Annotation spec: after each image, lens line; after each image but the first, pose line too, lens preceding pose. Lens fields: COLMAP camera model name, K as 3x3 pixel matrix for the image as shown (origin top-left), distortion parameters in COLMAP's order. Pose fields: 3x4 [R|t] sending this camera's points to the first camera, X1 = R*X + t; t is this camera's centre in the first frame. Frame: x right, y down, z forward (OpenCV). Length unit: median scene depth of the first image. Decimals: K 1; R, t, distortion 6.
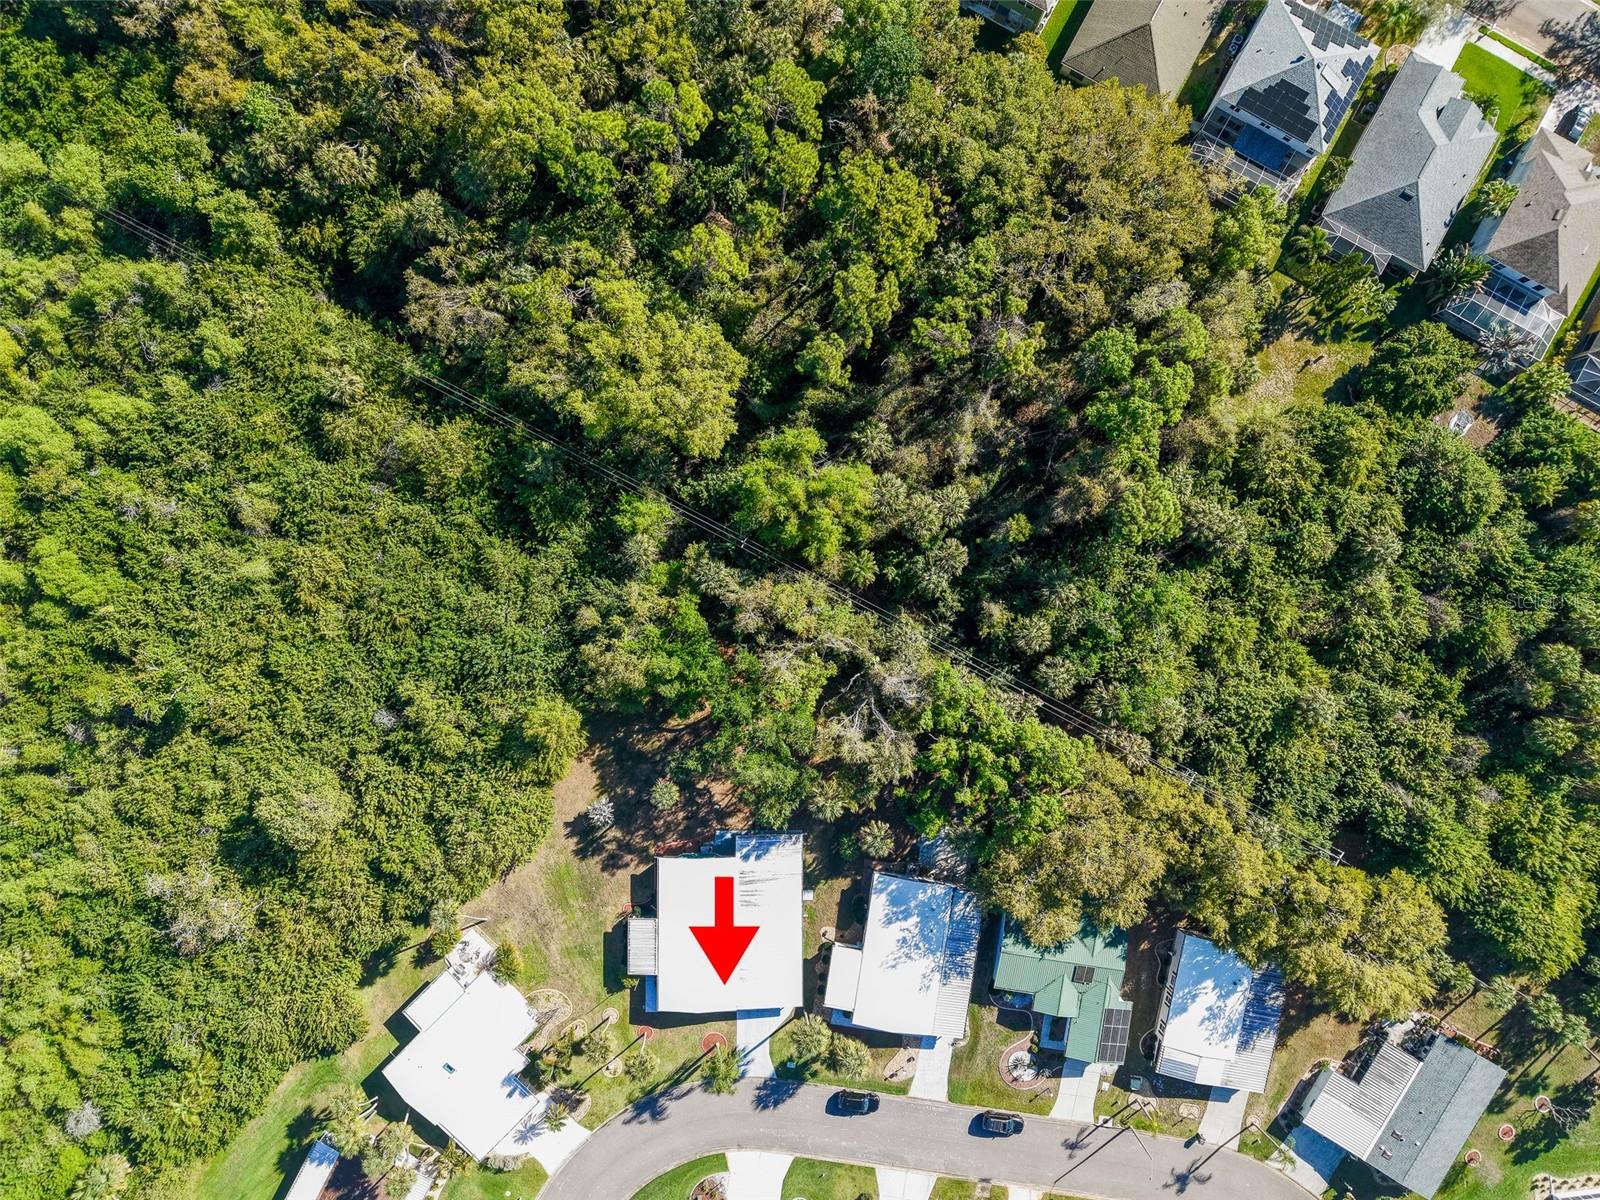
lens RADIAL K [[1081.3, 0, 800.0], [0, 1081.3, 600.0], [0, 0, 1]] dist [0.028865, -0.022718]
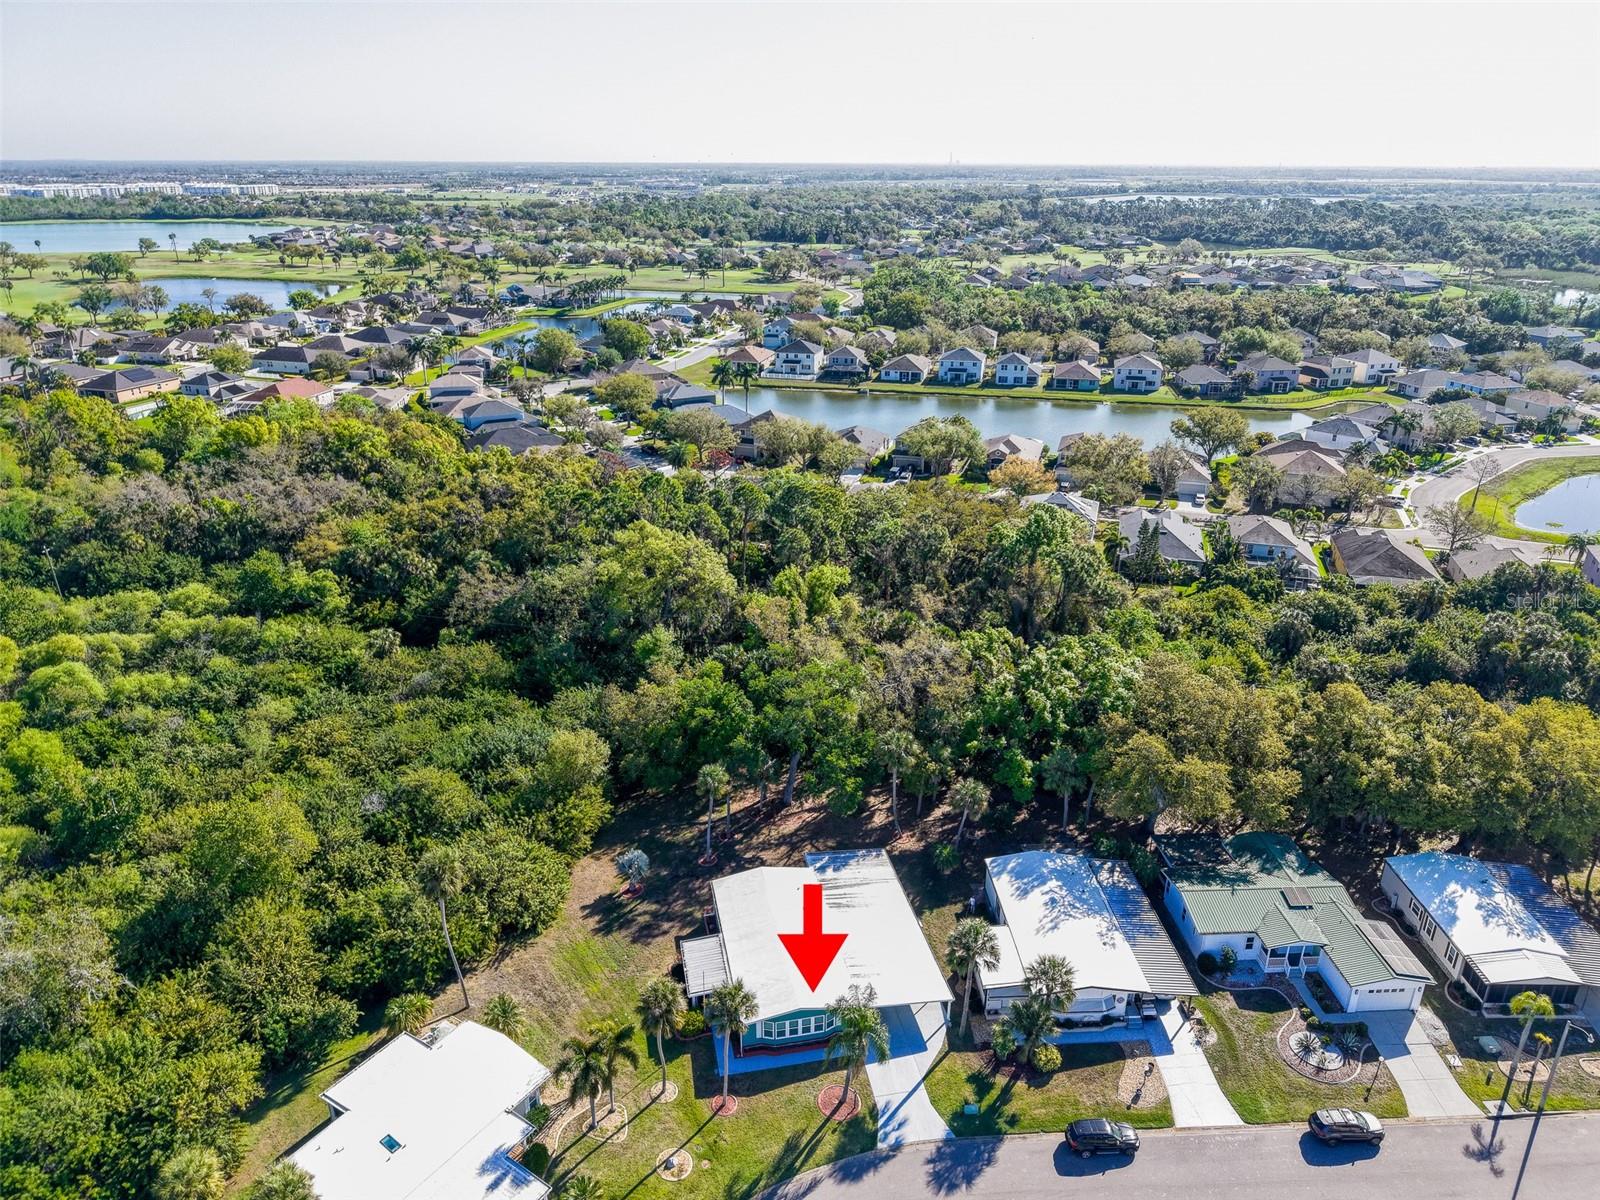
lens RADIAL K [[1081.3, 0, 800.0], [0, 1081.3, 600.0], [0, 0, 1]] dist [0.028865, -0.022718]
pose [[0.979938, -0.079683, 0.182679, -0.188662], [0.199144, 0.355099, -0.913371, 0.861322], [0.007911, 0.931426, 0.363844, 0.519251]]
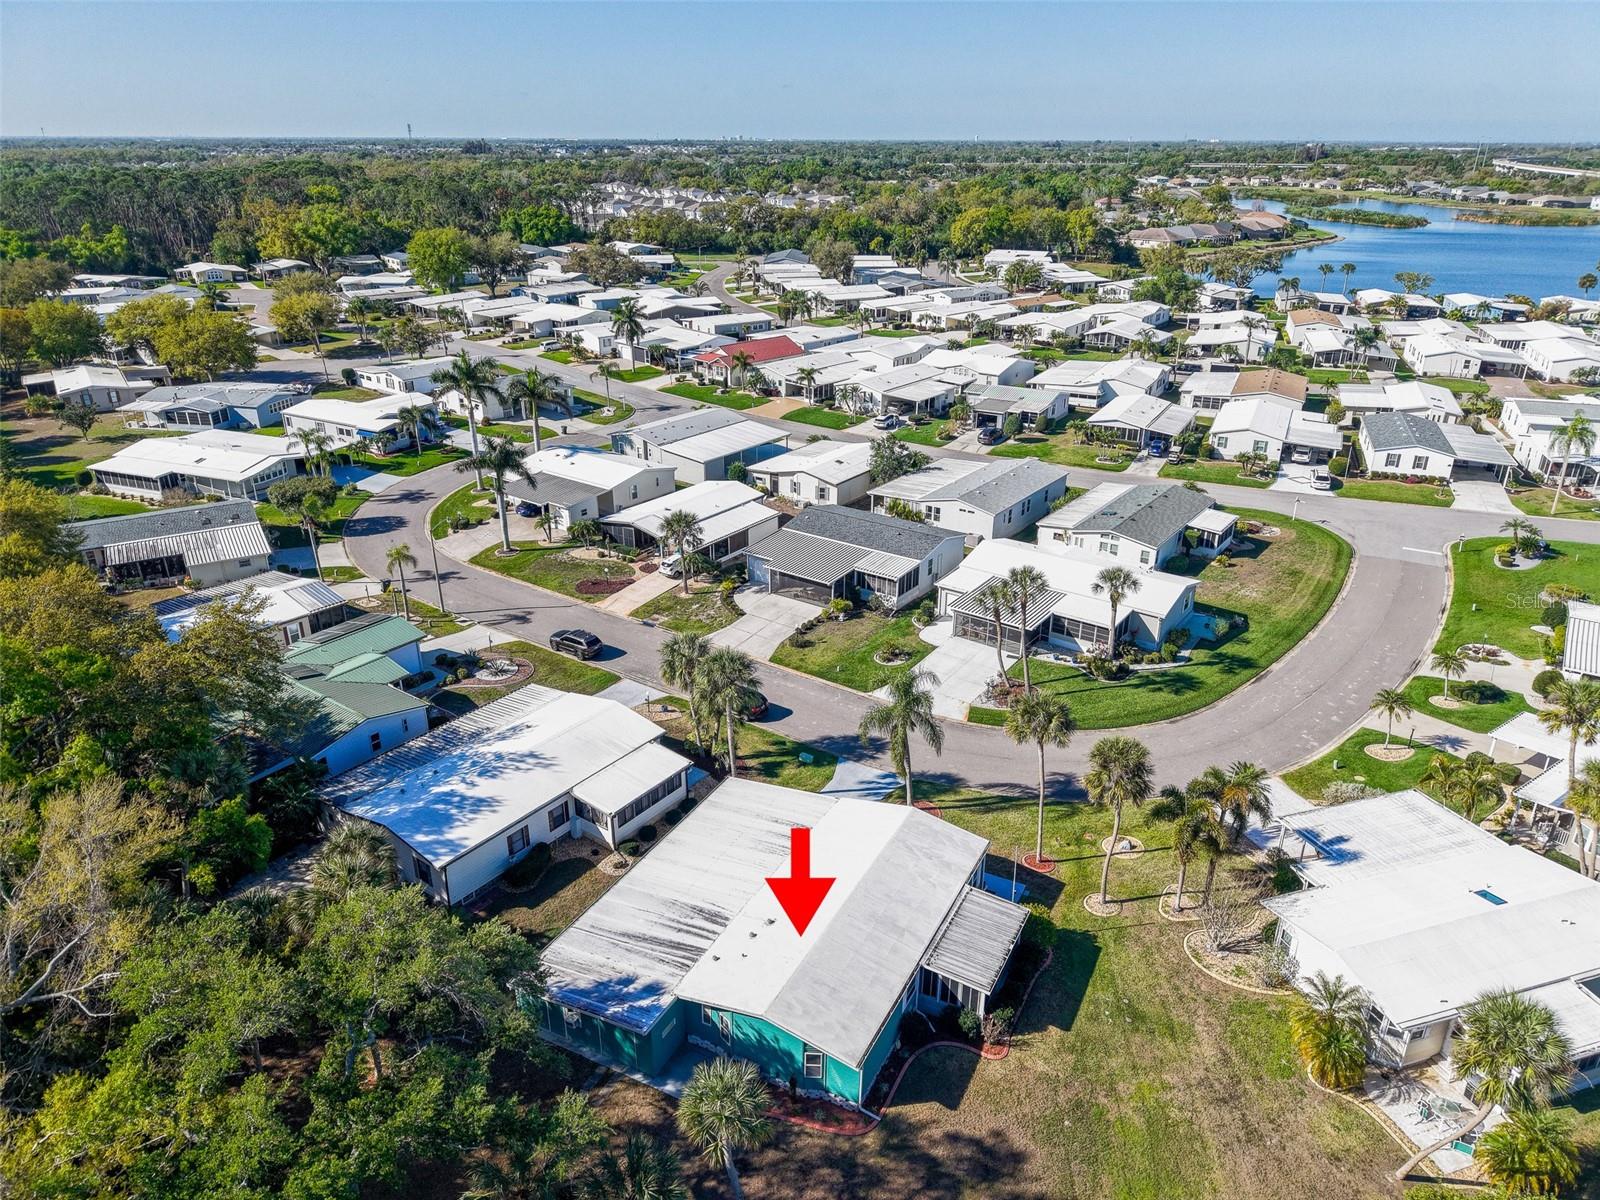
lens RADIAL K [[1081.3, 0, 800.0], [0, 1081.3, 600.0], [0, 0, 1]] dist [0.028865, -0.022718]
pose [[-0.887038, -0.190537, 0.420546, -0.231191], [0.461693, -0.369562, 0.806389, -0.004238], [0.001771, 0.909461, 0.415785, 0.687198]]
